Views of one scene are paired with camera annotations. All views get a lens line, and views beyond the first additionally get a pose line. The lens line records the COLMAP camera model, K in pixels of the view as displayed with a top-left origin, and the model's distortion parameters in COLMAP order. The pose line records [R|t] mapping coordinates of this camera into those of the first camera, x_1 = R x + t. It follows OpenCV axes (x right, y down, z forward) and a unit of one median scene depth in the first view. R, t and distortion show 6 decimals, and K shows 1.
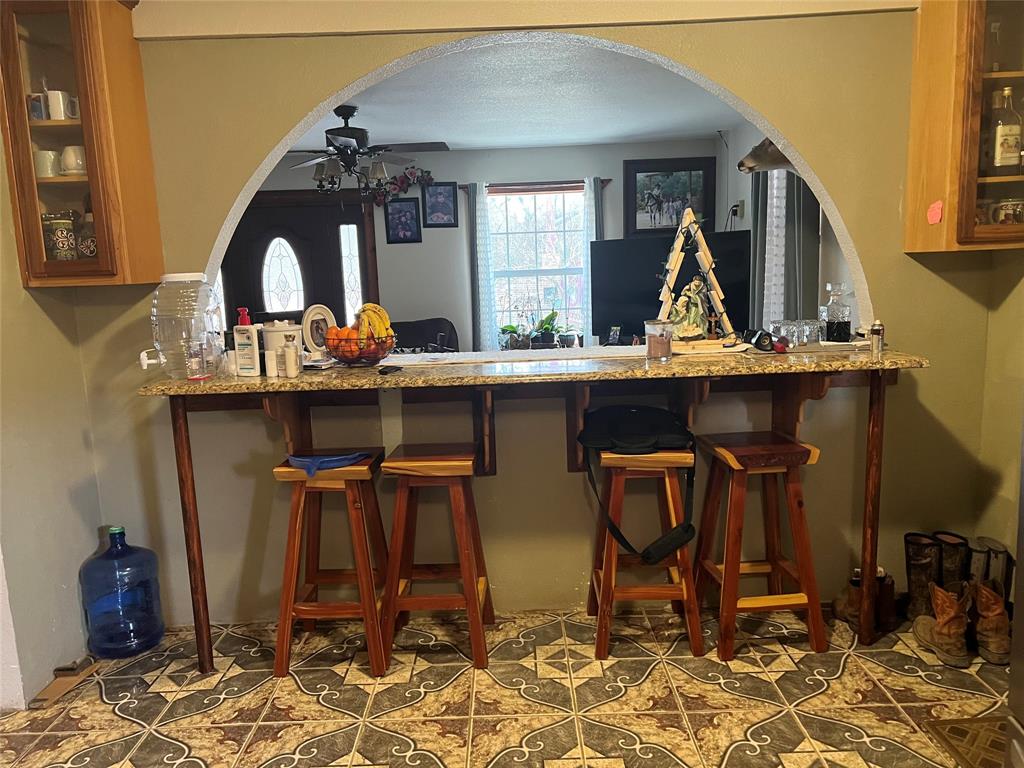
lens RADIAL K [[764.5, 0, 511.6], [0, 764.5, 386.1], [0, 0, 1]] dist [0.055011, -0.065443]
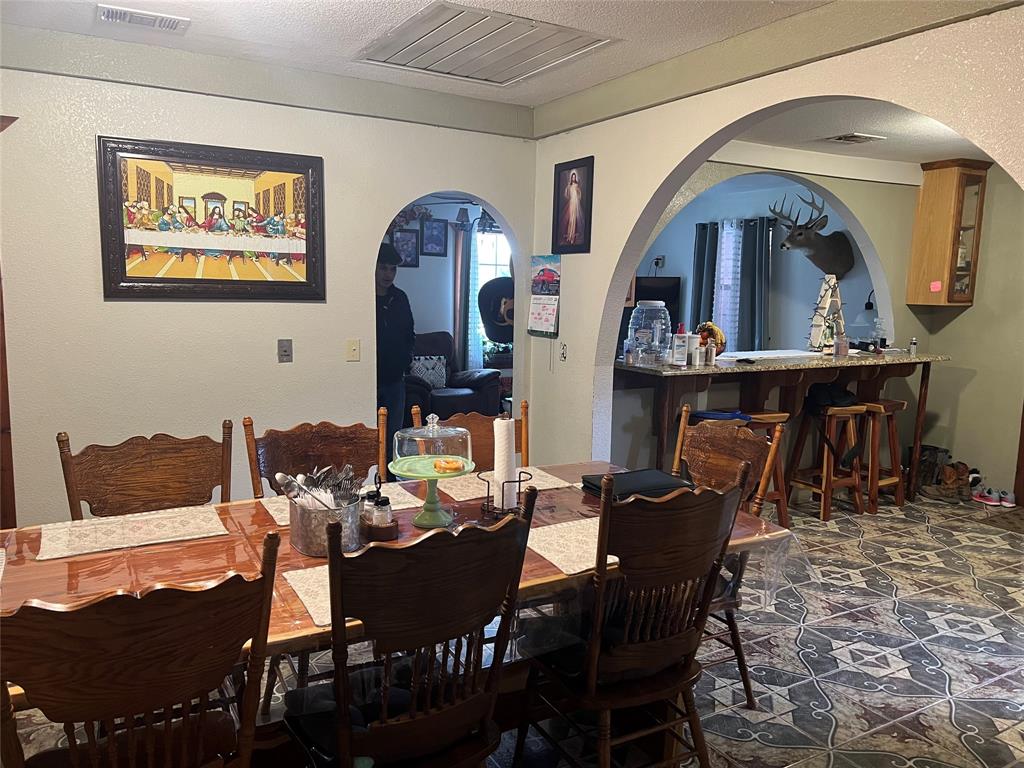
lens RADIAL K [[764.5, 0, 515.5], [0, 764.5, 384.0], [0, 0, 1]] dist [0.055011, -0.065443]
pose [[0.867325, -0.011294, 0.497613, -1.448943], [0.025322, 0.999449, -0.021452, 0.052415], [-0.497097, 0.031206, 0.867134, -0.226850]]
